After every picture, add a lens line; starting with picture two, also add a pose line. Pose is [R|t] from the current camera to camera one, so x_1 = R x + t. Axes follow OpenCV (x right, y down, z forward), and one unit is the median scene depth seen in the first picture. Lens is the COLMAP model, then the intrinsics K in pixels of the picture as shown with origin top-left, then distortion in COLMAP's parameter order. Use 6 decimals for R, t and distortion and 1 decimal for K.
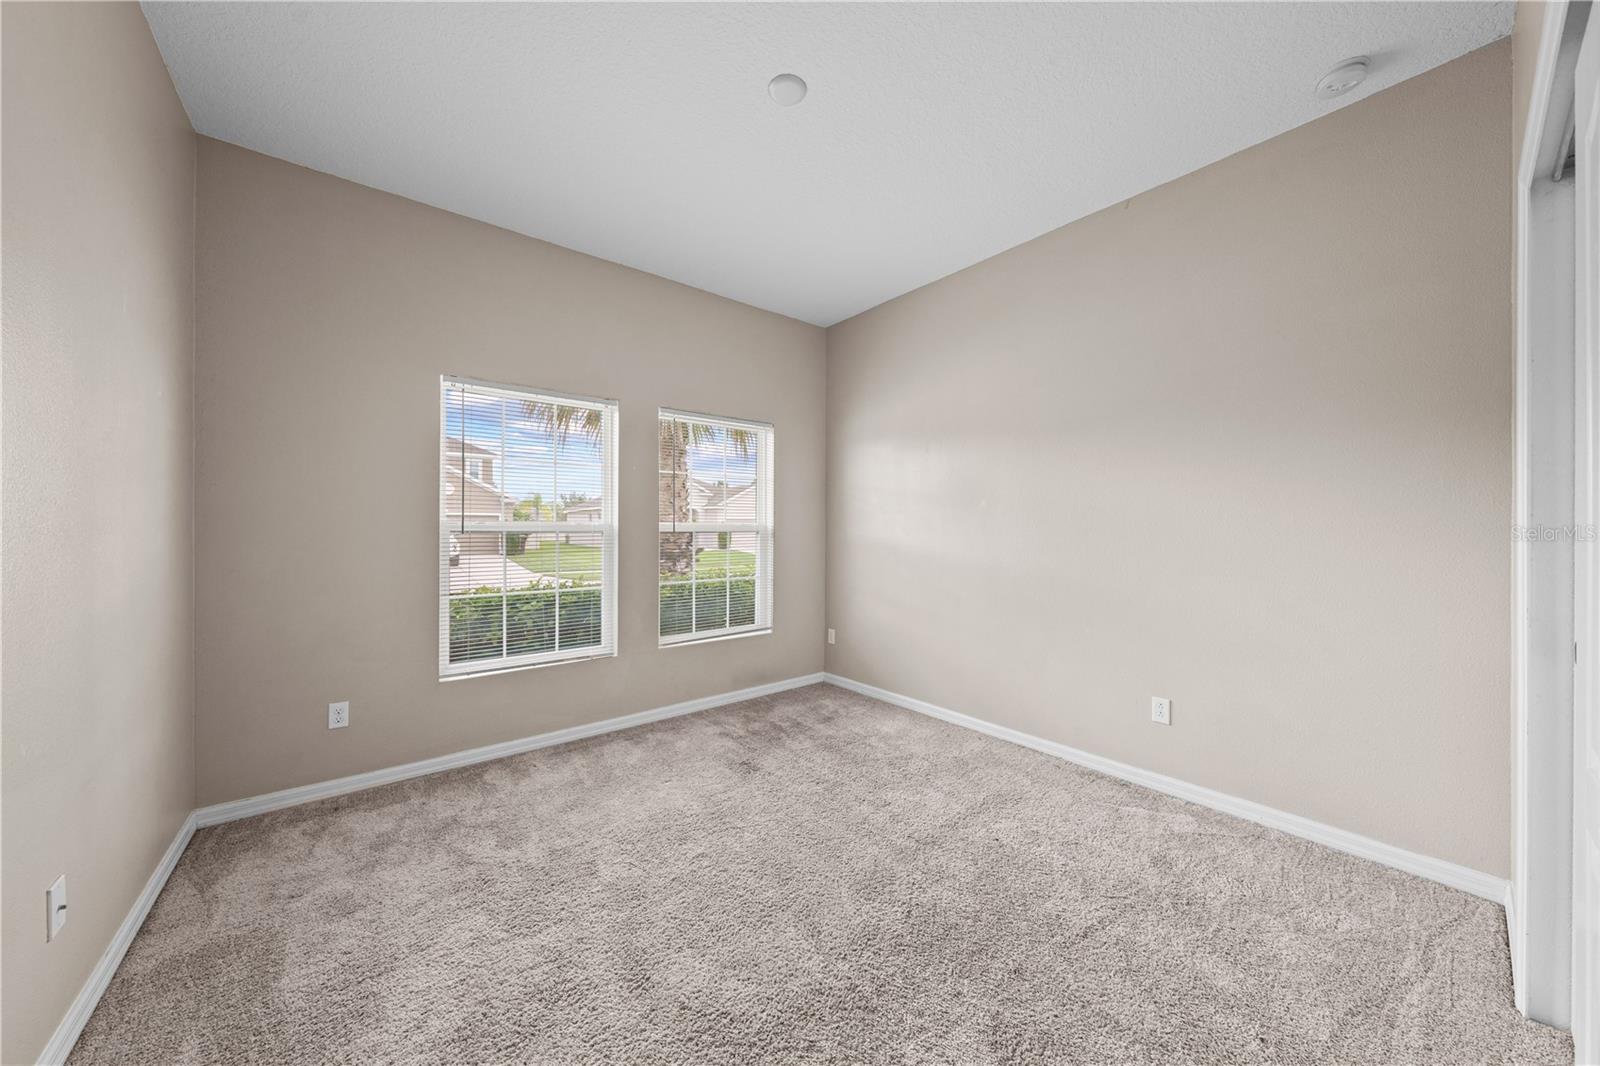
lens RADIAL K [[538.5, 0, 802.6], [0, 538.5, 531.2], [0, 0, 1]] dist [-0.001854, 0.000052]
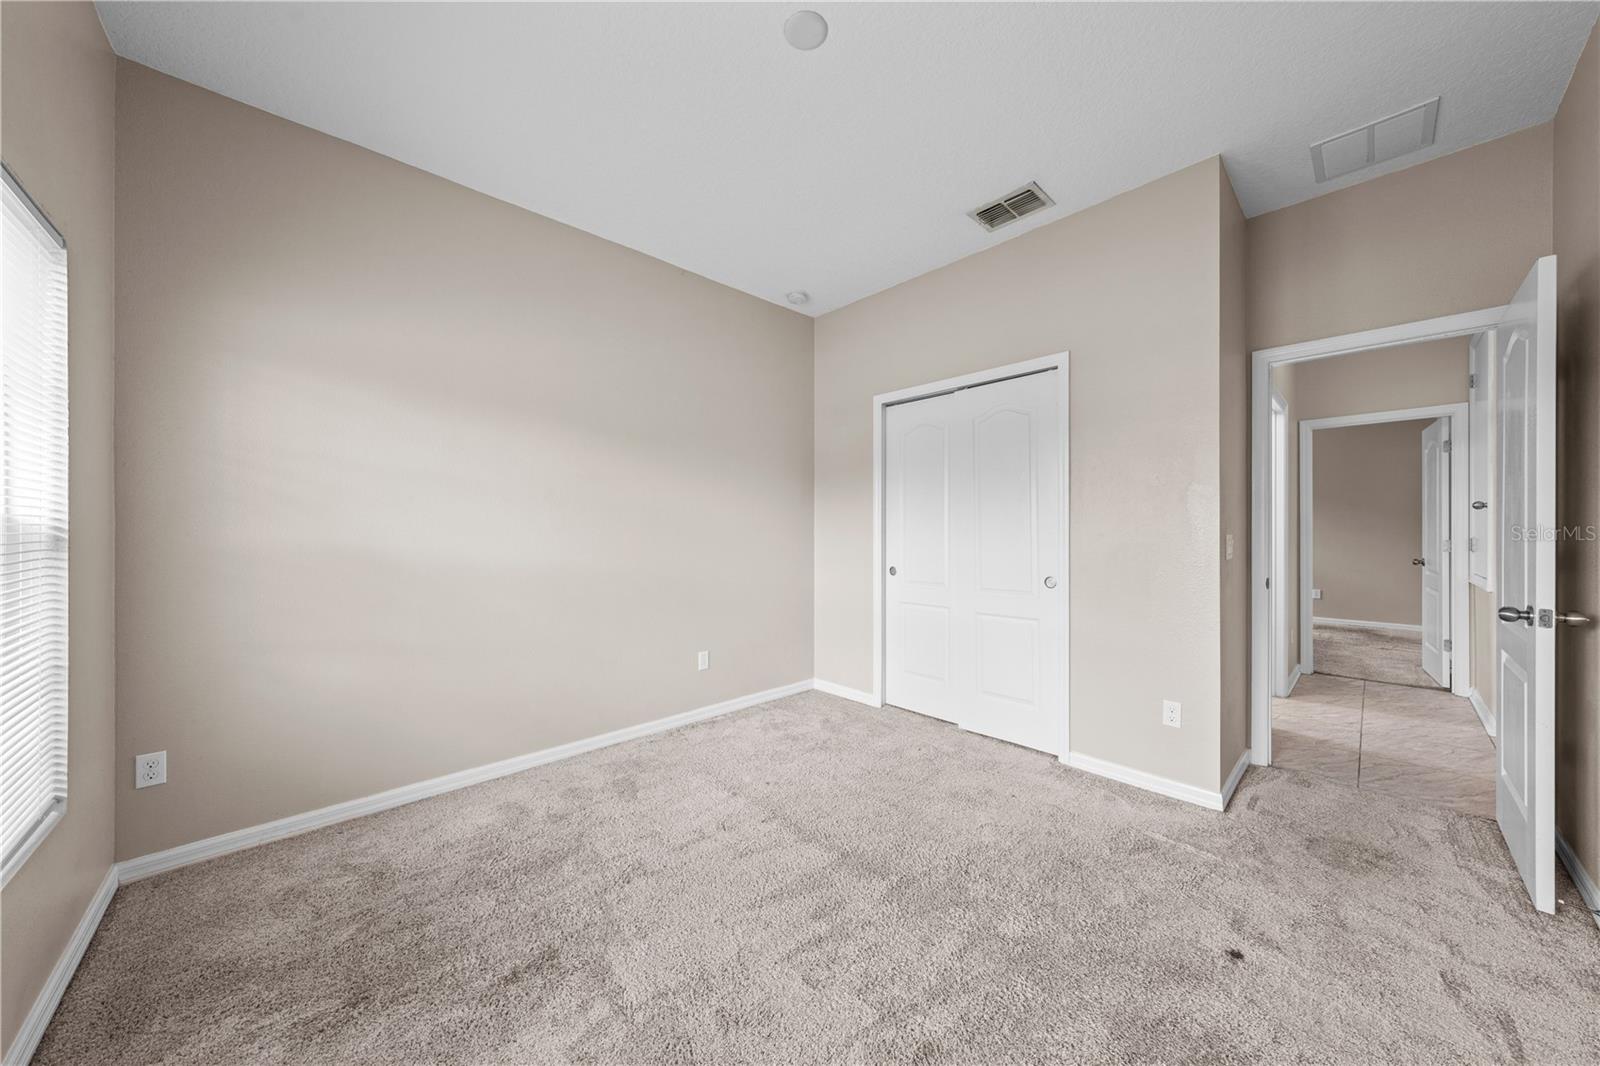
lens RADIAL K [[538.5, 0, 802.6], [0, 538.5, 531.2], [0, 0, 1]] dist [-0.001854, 0.000052]
pose [[-0.065747, -0.006425, 0.997816, -0.627229], [0.000989, 0.999978, 0.006504, -0.004837], [-0.997836, 0.001414, -0.065739, 0.729846]]
